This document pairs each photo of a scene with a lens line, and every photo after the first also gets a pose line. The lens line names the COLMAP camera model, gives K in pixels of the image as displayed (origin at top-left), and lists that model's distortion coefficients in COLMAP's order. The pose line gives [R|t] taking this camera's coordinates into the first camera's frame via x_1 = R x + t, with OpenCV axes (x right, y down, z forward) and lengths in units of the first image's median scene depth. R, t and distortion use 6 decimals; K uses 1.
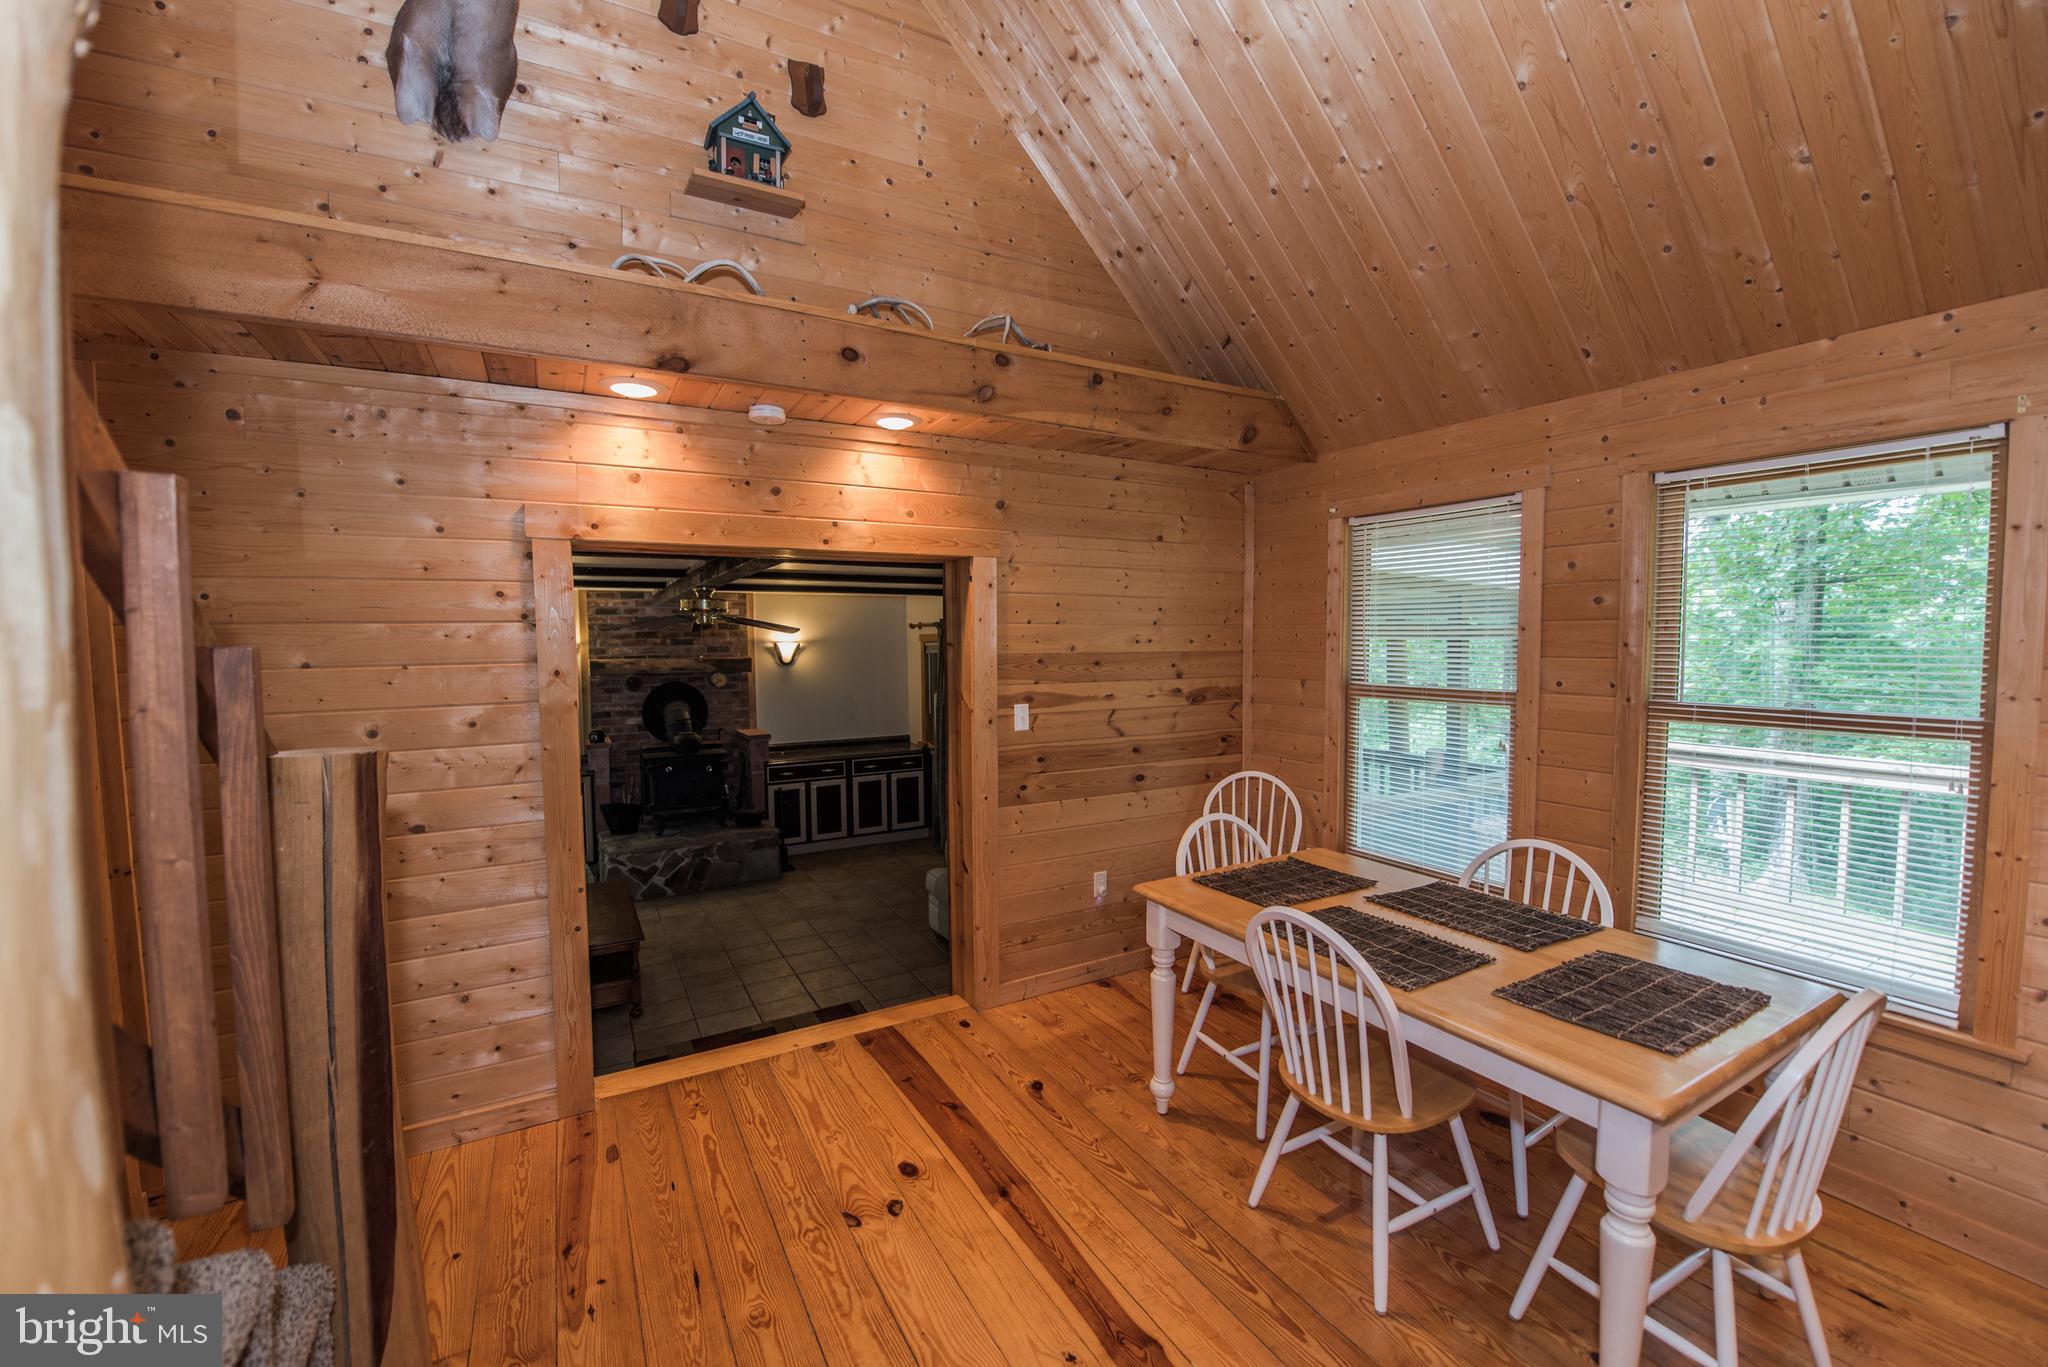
lens RADIAL K [[816.4, 0, 1012.2], [0, 816.4, 683.0], [0, 0, 1]] dist [-0.015607, -0.002375]
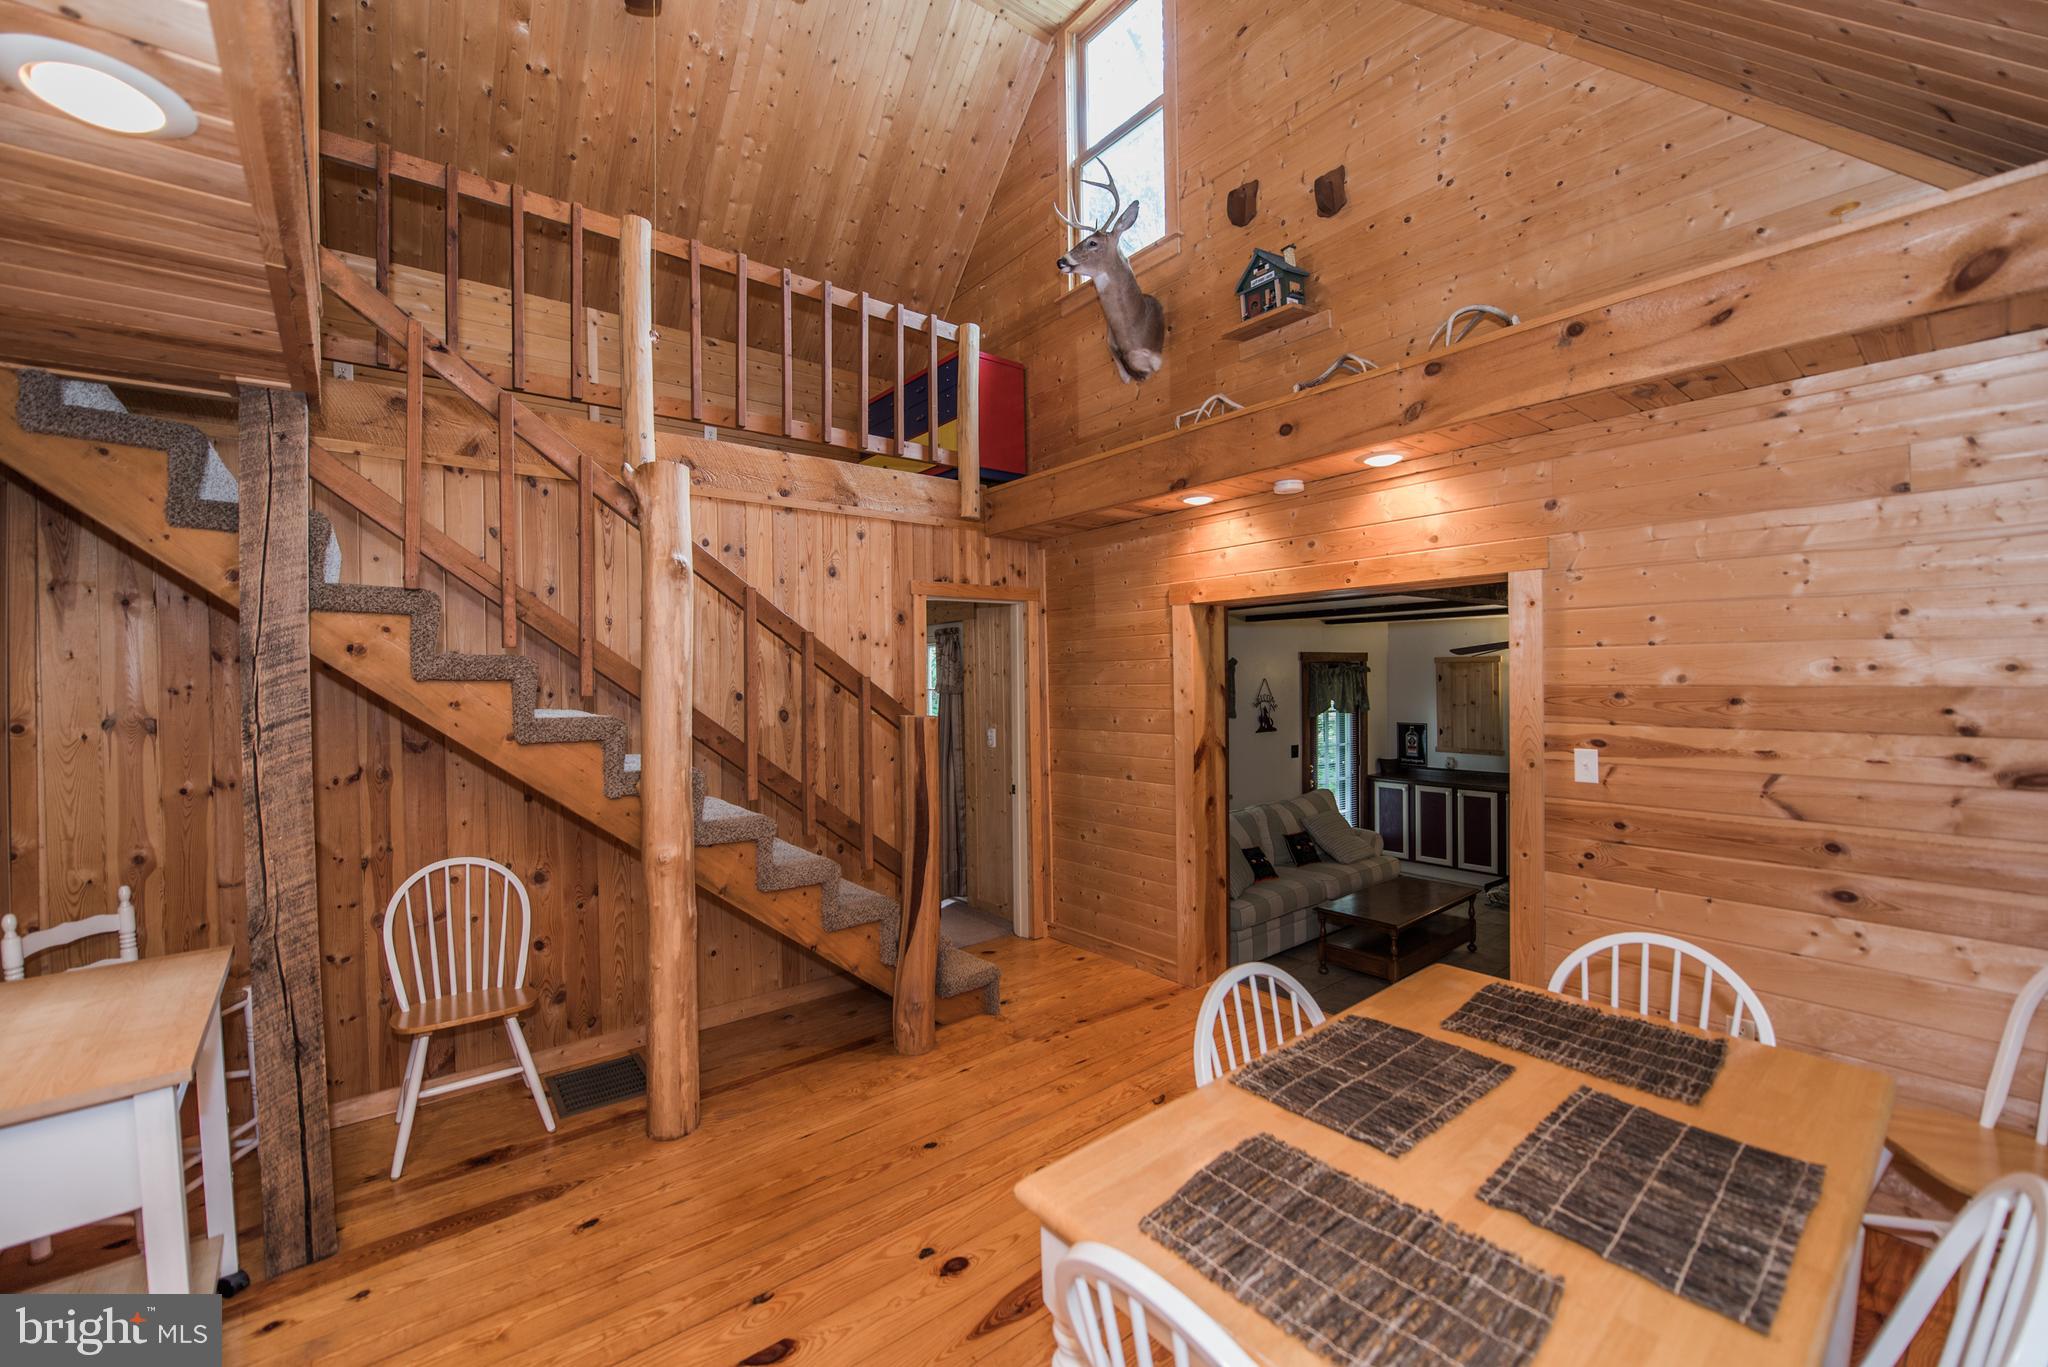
lens RADIAL K [[816.4, 0, 1022.4], [0, 816.4, 683.4], [0, 0, 1]] dist [-0.015607, -0.002375]
pose [[0.167842, 0.018774, -0.985635, 0.808858], [-0.039456, 0.999145, 0.012313, -0.029836], [0.985024, 0.036822, 0.168439, 0.385723]]
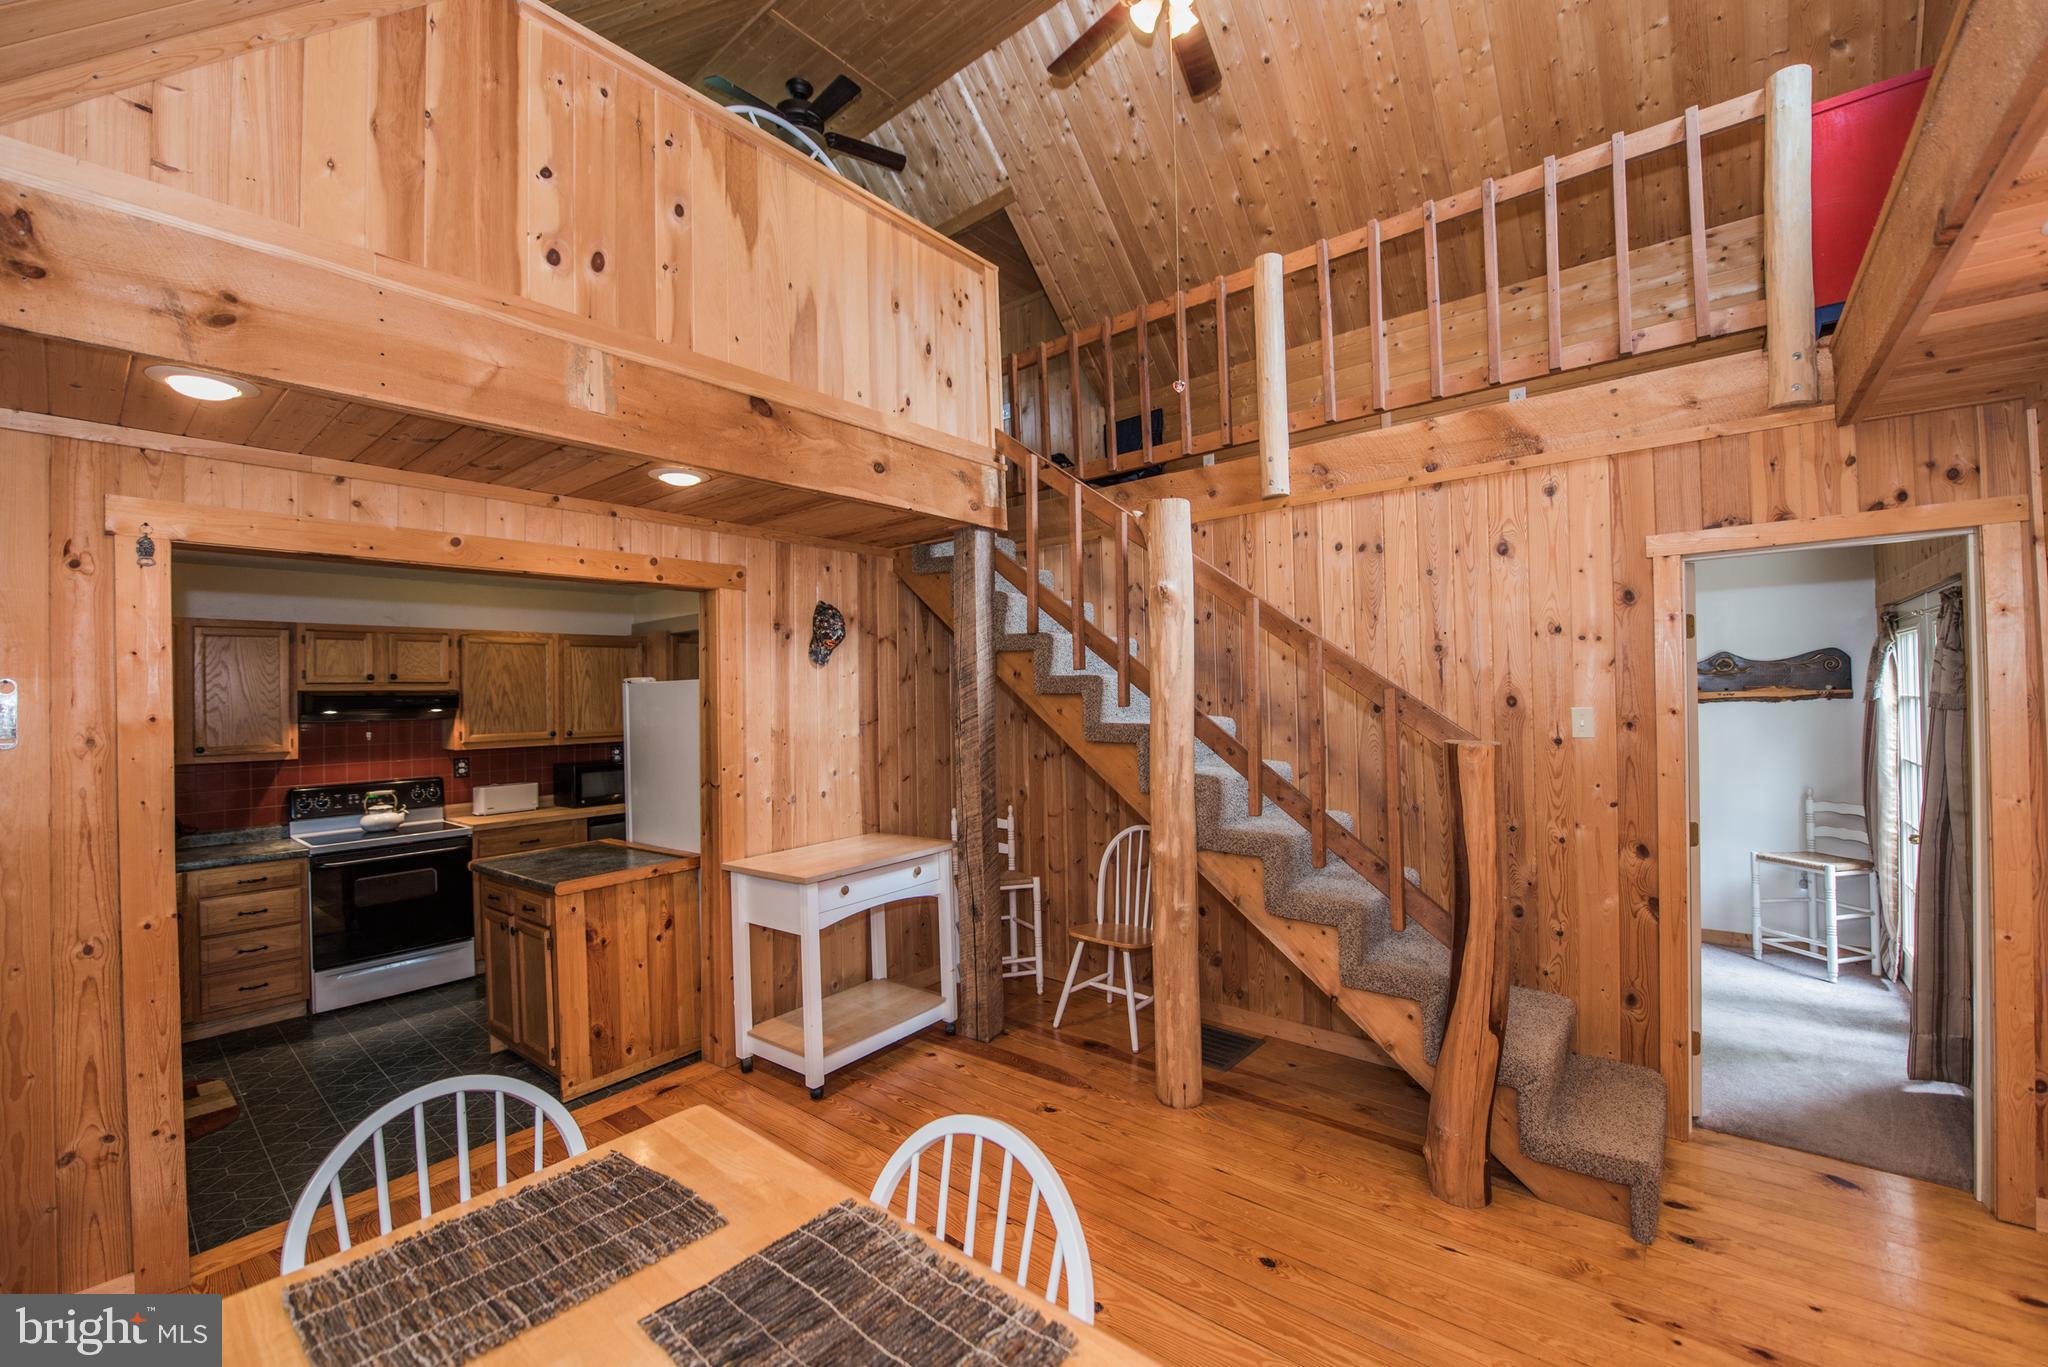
lens RADIAL K [[816.4, 0, 1015.1], [0, 816.4, 680.6], [0, 0, 1]] dist [-0.015607, -0.002375]
pose [[-0.935616, 0.026960, -0.351988, 0.368525], [0.014935, 0.999210, 0.036836, -0.065007], [0.352703, 0.029207, -0.935279, 1.059891]]
